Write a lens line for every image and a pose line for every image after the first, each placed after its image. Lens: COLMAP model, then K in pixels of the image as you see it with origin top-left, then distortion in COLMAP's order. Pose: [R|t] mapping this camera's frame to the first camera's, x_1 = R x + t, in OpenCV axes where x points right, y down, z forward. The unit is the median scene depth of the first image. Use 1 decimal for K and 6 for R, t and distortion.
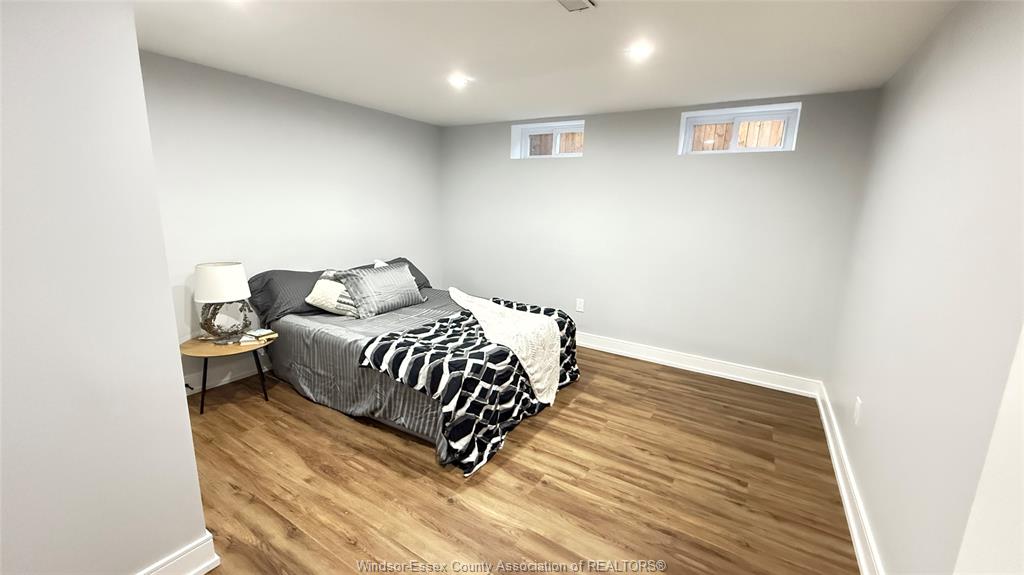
lens RADIAL K [[406.2, 0, 515.3], [0, 406.2, 286.2], [0, 0, 1]] dist [-0.001697, -0.000021]
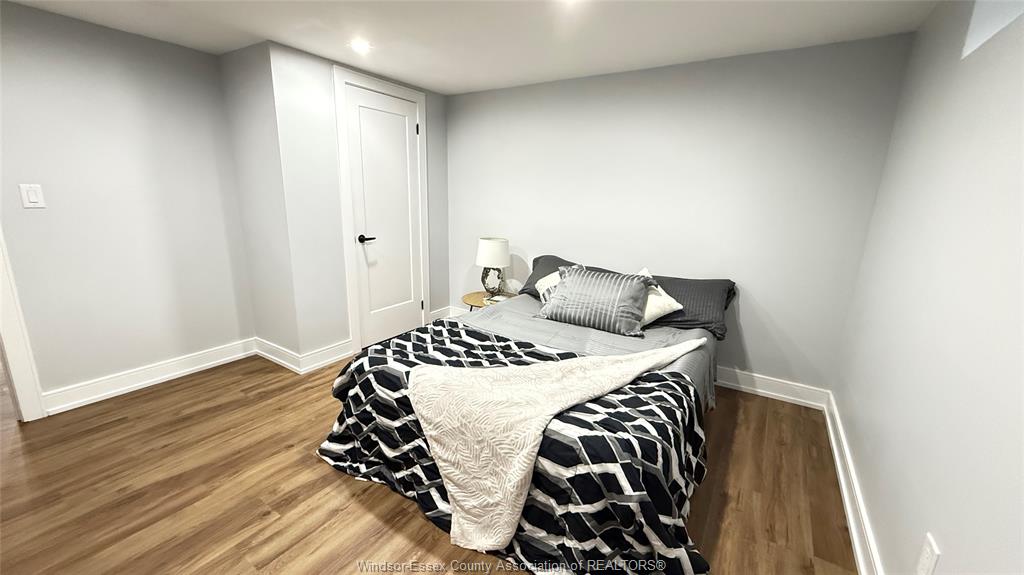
lens RADIAL K [[406.2, 0, 514.3], [0, 406.2, 286.9], [0, 0, 1]] dist [-0.001697, -0.000021]
pose [[-0.023926, 0.191489, -0.981203, 0.621405], [-0.223986, 0.955506, 0.191936, -0.181075], [0.974299, 0.224368, 0.020029, 1.090618]]
